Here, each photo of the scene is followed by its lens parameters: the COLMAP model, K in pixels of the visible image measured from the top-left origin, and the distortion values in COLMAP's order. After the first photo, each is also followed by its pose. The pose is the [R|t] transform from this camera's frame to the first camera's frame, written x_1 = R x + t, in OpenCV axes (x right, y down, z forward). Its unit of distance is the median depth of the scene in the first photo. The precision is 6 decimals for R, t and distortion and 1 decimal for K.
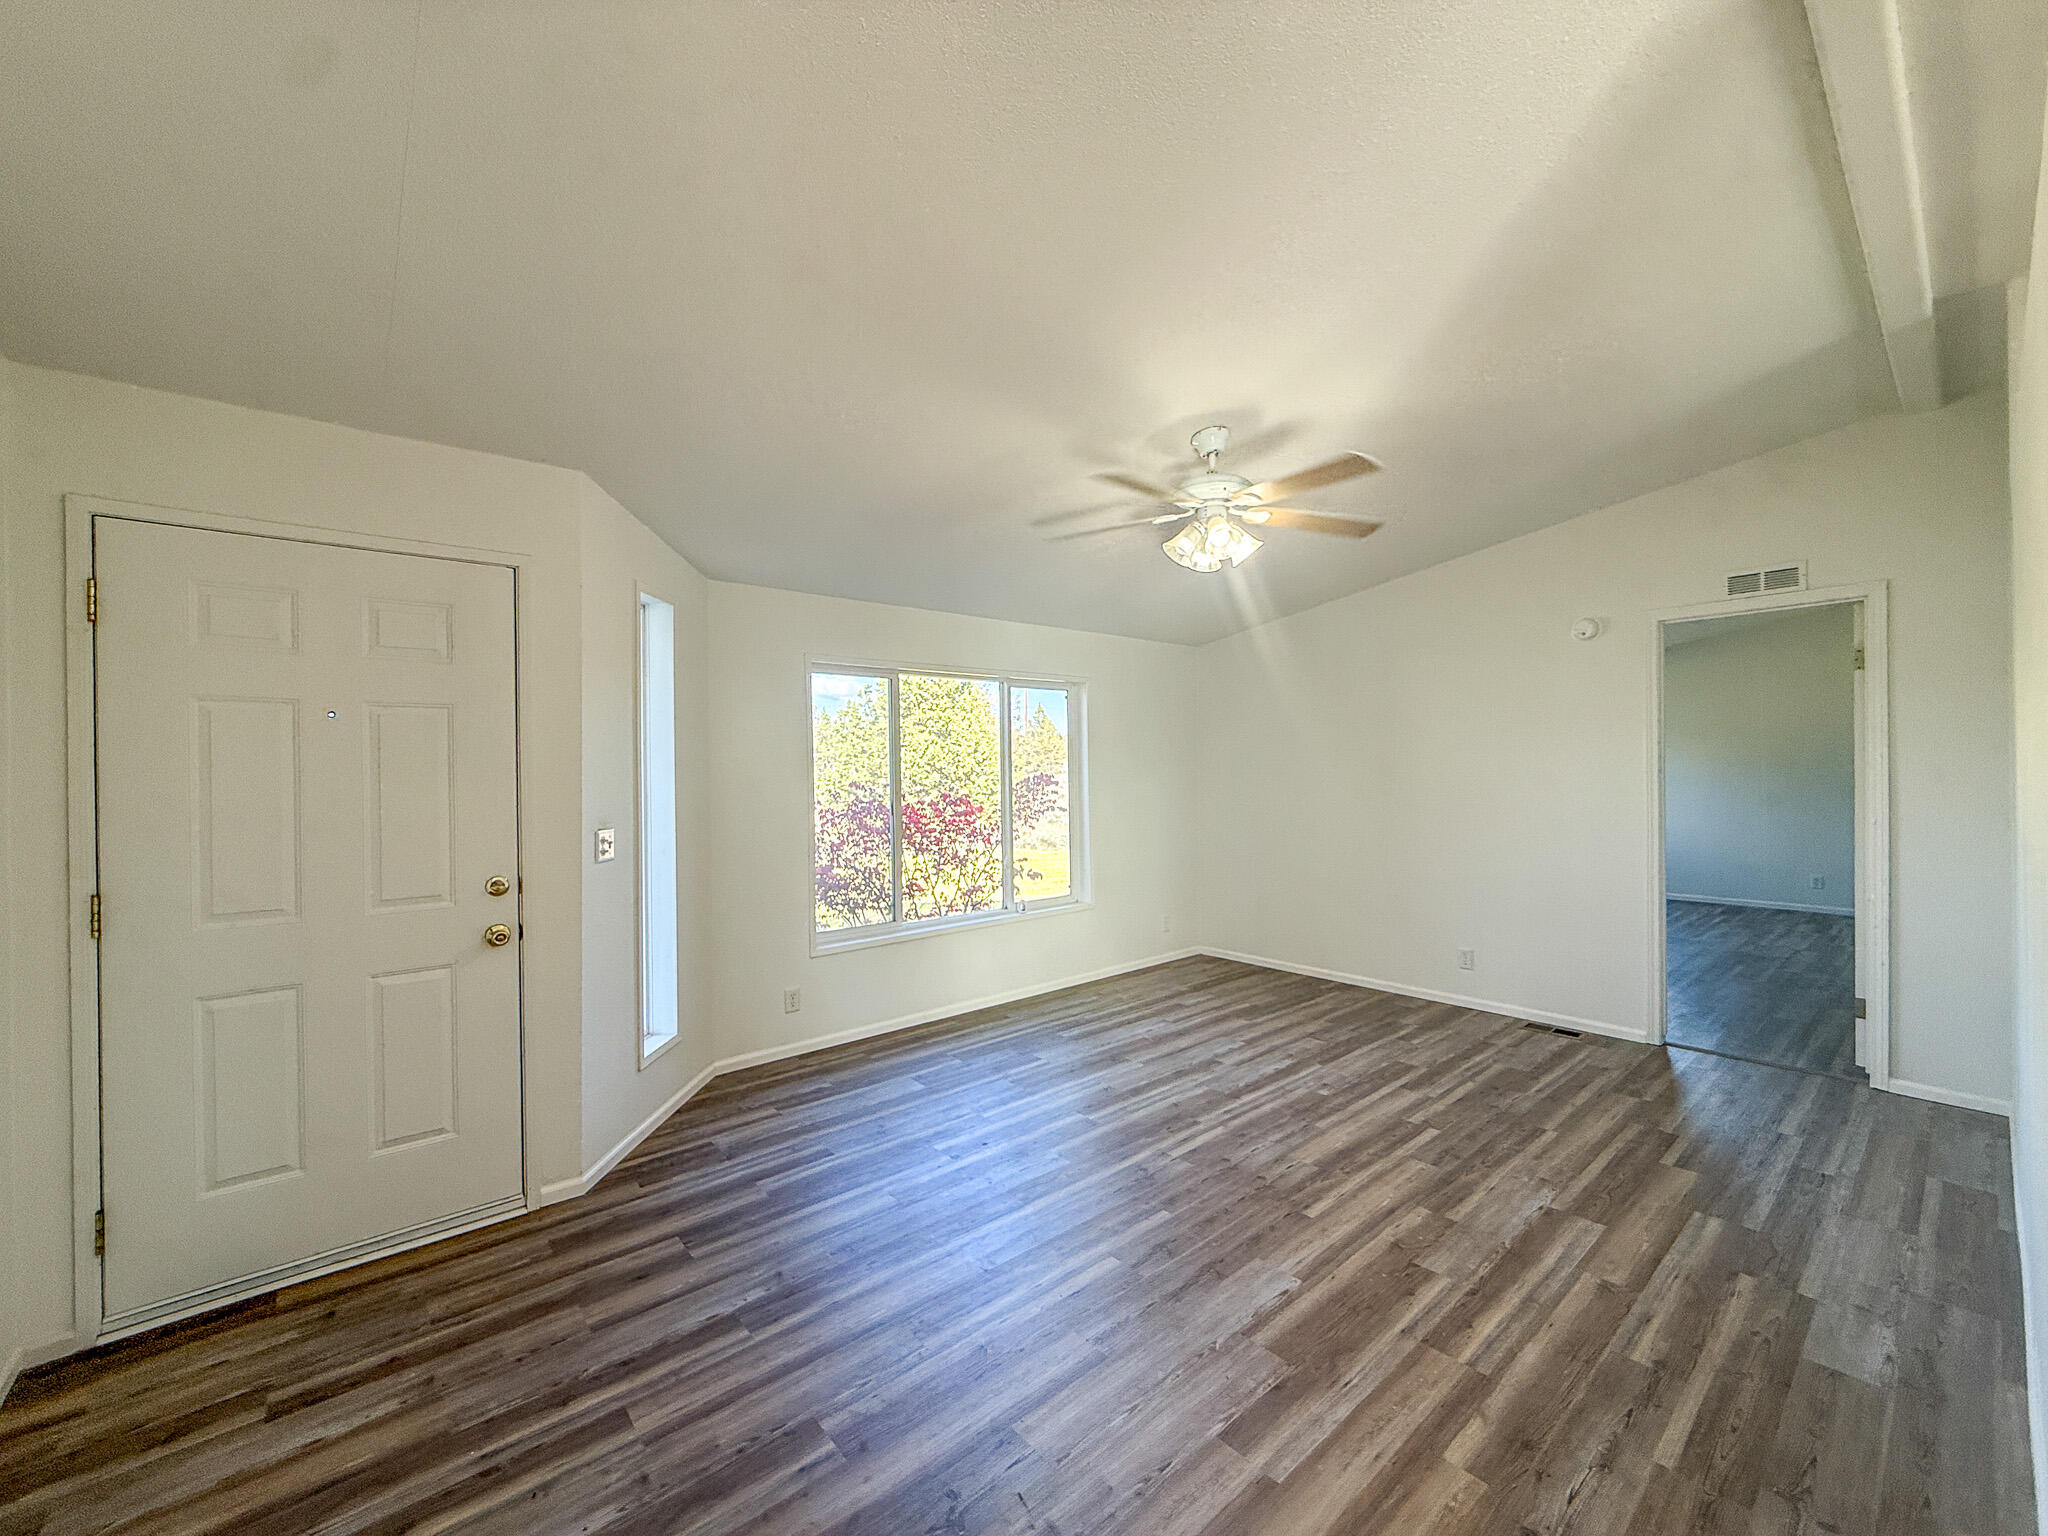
lens RADIAL K [[814.7, 0, 1017.4], [0, 814.7, 769.8], [0, 0, 1]] dist [-0.001518, 0.000285]
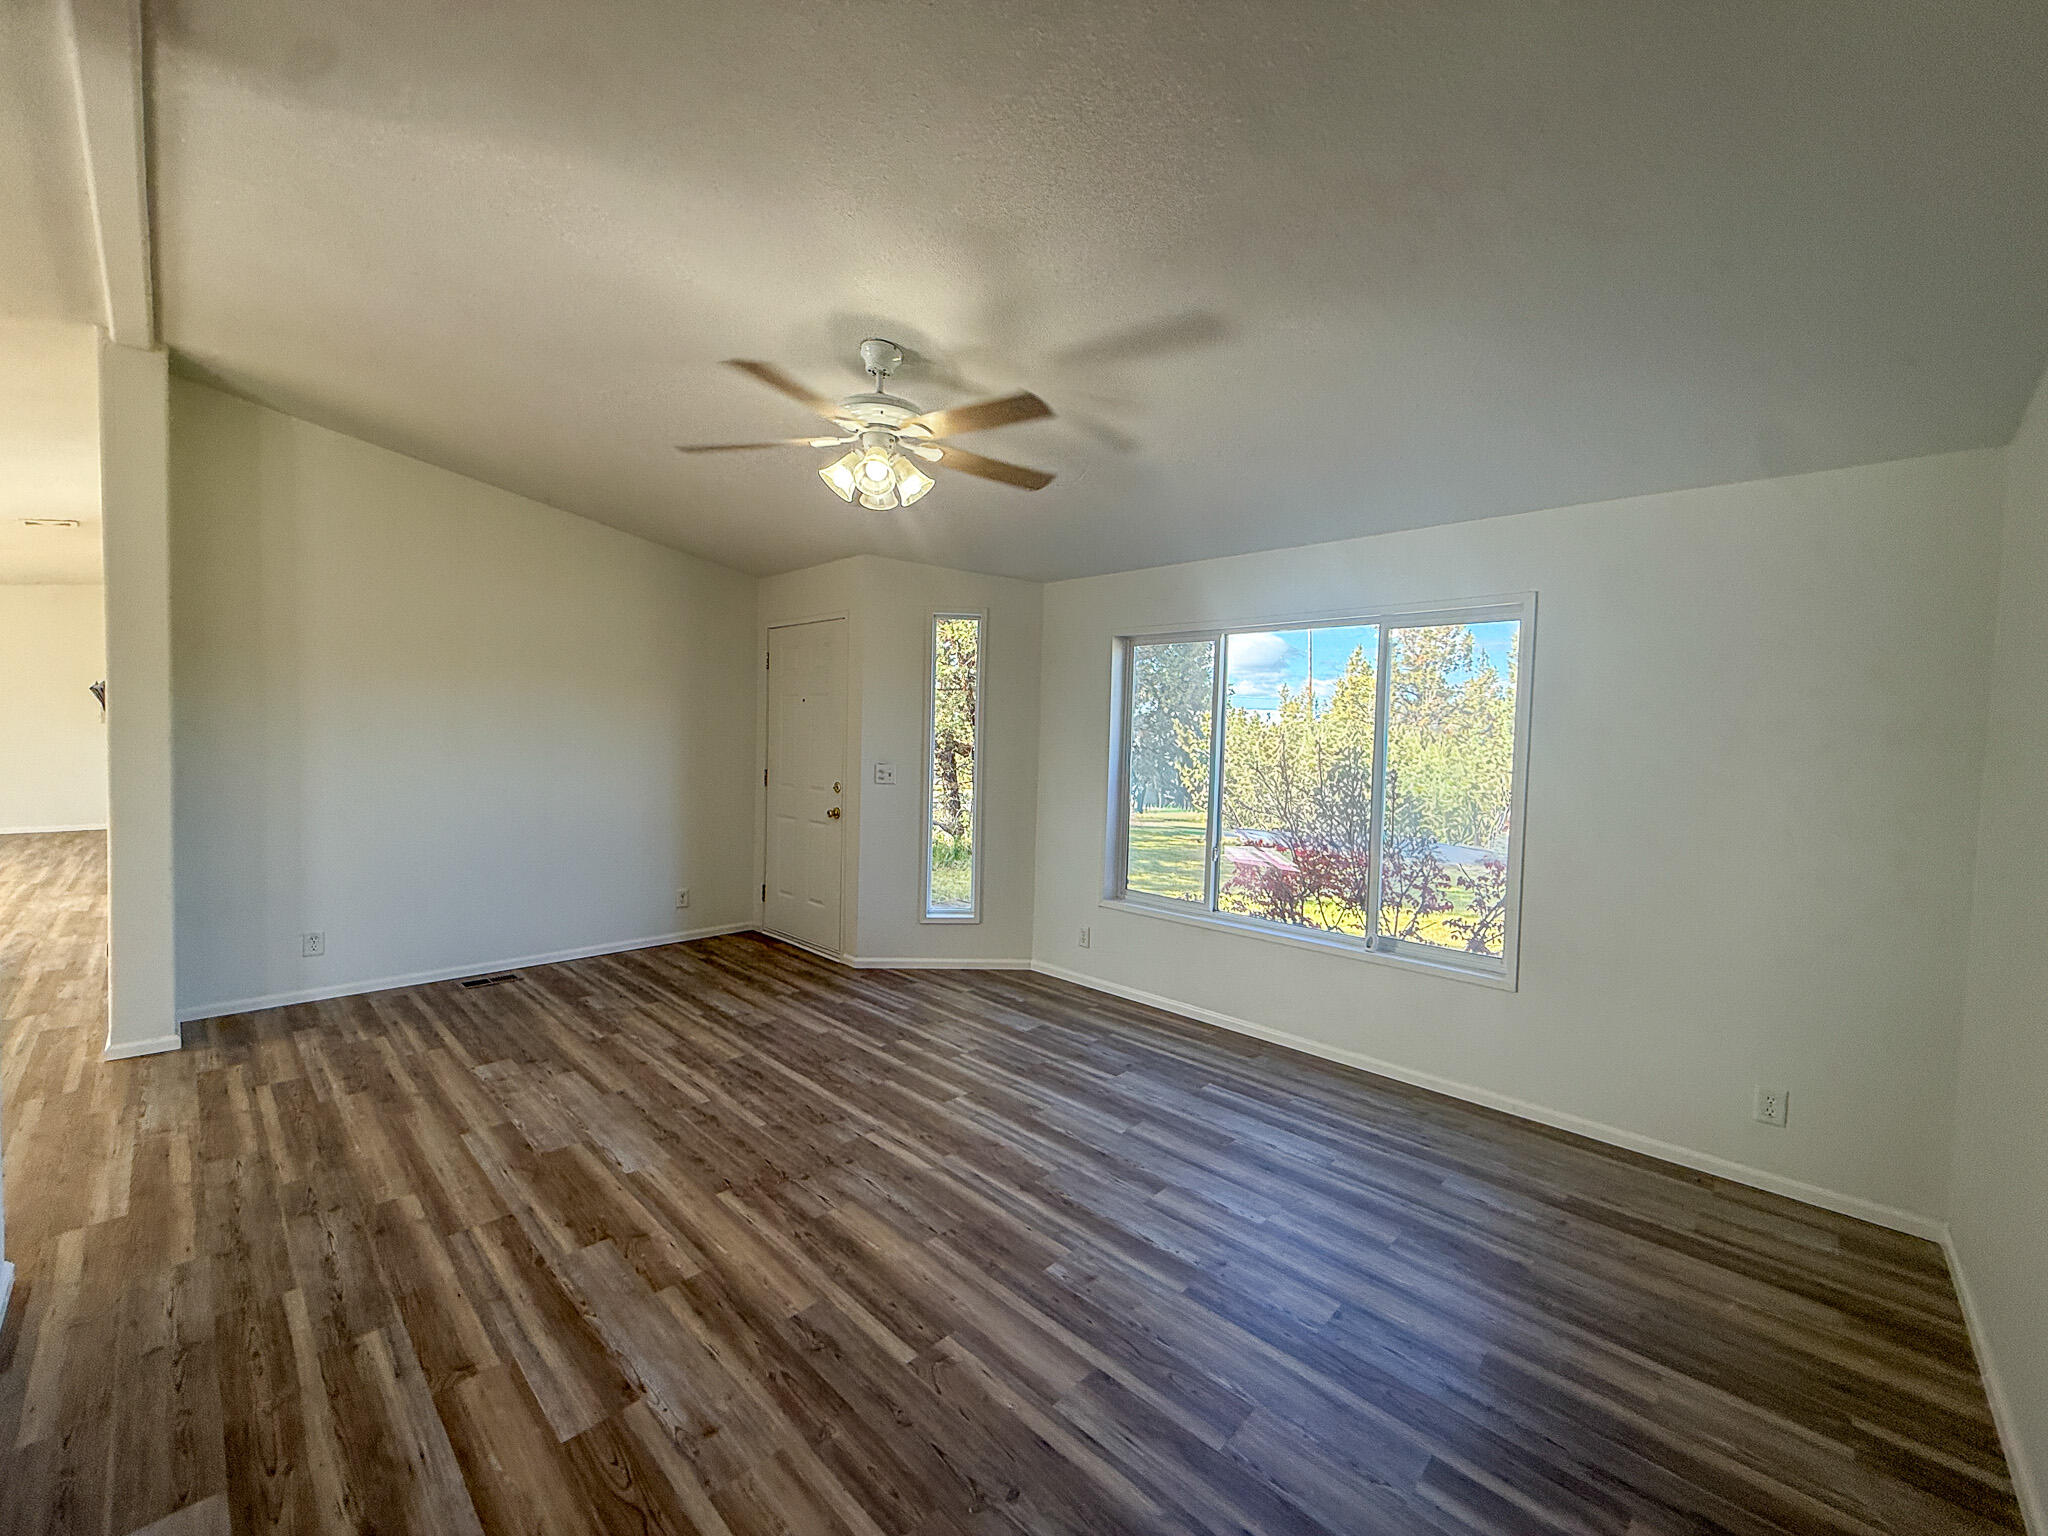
lens RADIAL K [[814.7, 0, 1017.4], [0, 814.7, 769.8], [0, 0, 1]] dist [-0.001518, 0.000285]
pose [[0.106652, 0.059437, -0.992518, 1.324228], [-0.033200, 0.997868, 0.056190, -0.020004], [0.993742, 0.026959, 0.108398, 1.230758]]
